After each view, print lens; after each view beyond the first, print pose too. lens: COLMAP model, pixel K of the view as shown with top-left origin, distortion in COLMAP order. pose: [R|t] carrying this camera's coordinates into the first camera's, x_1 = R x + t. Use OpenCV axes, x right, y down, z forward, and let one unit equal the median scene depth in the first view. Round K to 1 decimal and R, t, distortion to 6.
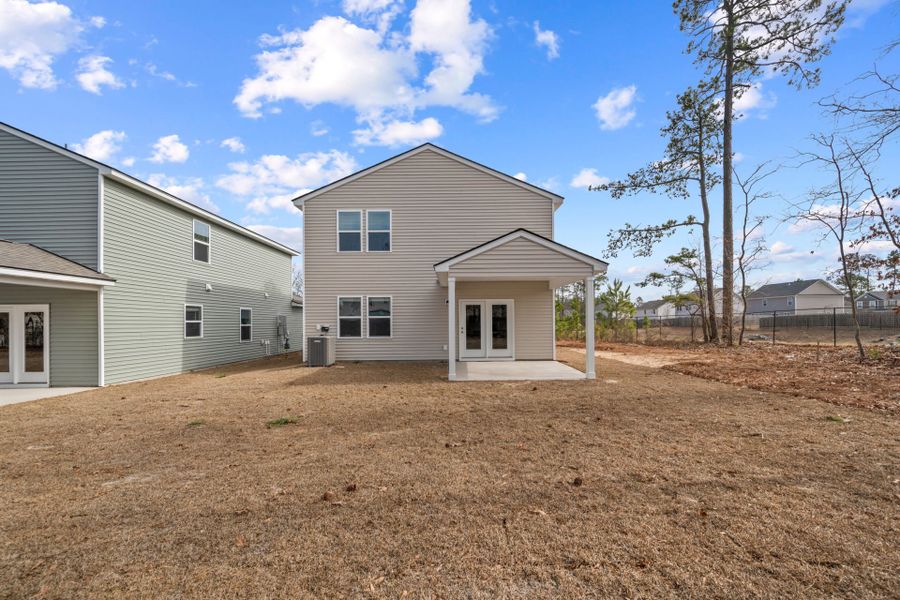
lens RADIAL K [[362.8, 0, 450.1], [0, 362.8, 320.6], [0, 0, 1]] dist [-0.002979, -0.000362]
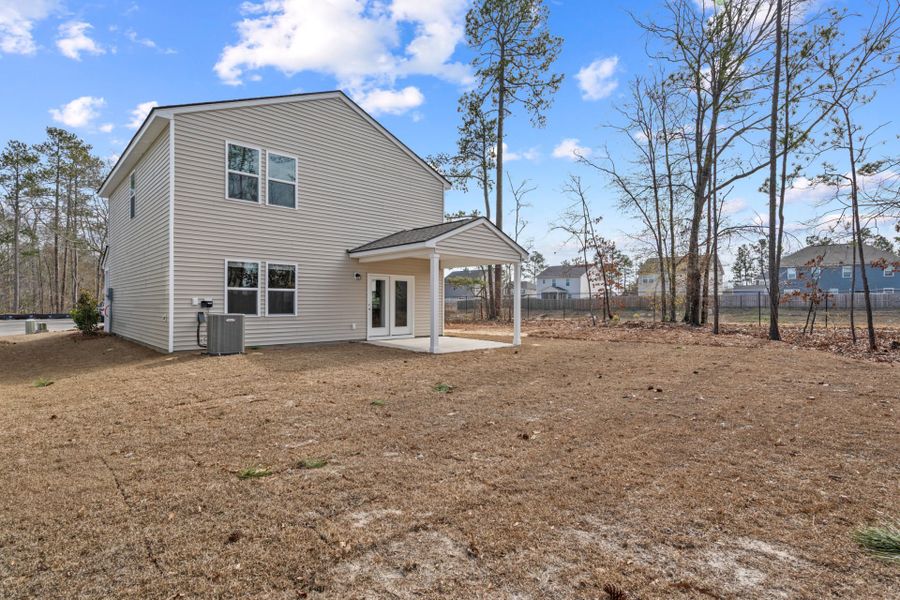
lens RADIAL K [[450.9, 0, 450.0], [0, 450.9, 300.0], [0, 0, 1]] dist [0.002034, 0.000135]
pose [[0.721404, 0.016879, 0.692309, -0.608635], [-0.014718, 0.999851, -0.009041, 0.015889], [-0.692358, -0.003667, 0.721545, 0.037379]]
